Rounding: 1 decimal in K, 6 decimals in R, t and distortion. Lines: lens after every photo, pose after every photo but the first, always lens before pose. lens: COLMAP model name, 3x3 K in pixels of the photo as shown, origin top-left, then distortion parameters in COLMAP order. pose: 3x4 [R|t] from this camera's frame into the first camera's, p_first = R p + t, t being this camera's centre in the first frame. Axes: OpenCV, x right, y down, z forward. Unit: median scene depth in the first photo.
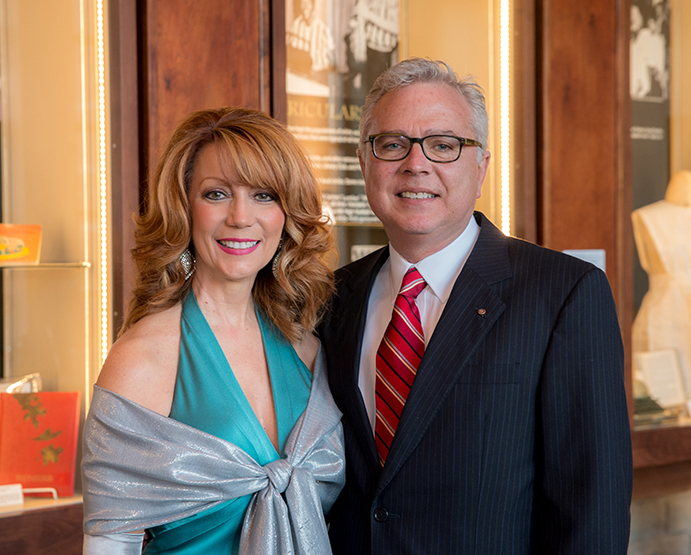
lens RADIAL K [[1569.6, 0, 344.9], [0, 1569.6, 274.9], [0, 0, 1]] dist [0.483582, 0.000000]
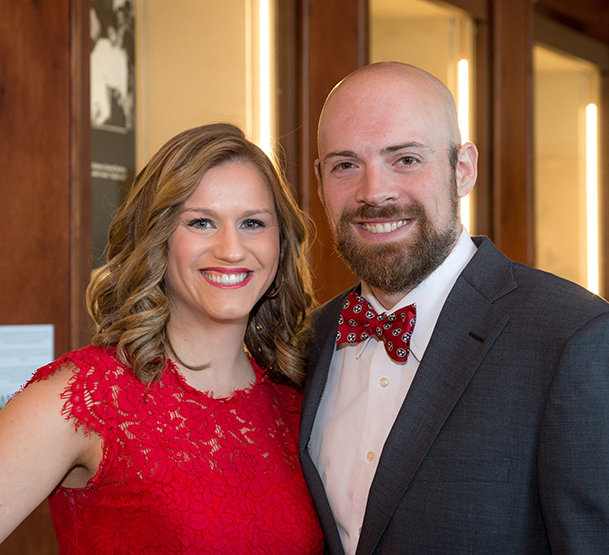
lens RADIAL K [[1335.9, 0, 304.1], [0, 1335.9, 277.1], [0, 0, 1]] dist [0.028877, 0.000000]
pose [[0.938299, 0.021992, 0.345126, 0.056122], [-0.008536, 0.999145, -0.040458, -0.011834], [-0.345721, 0.035016, 0.937684, 0.363672]]
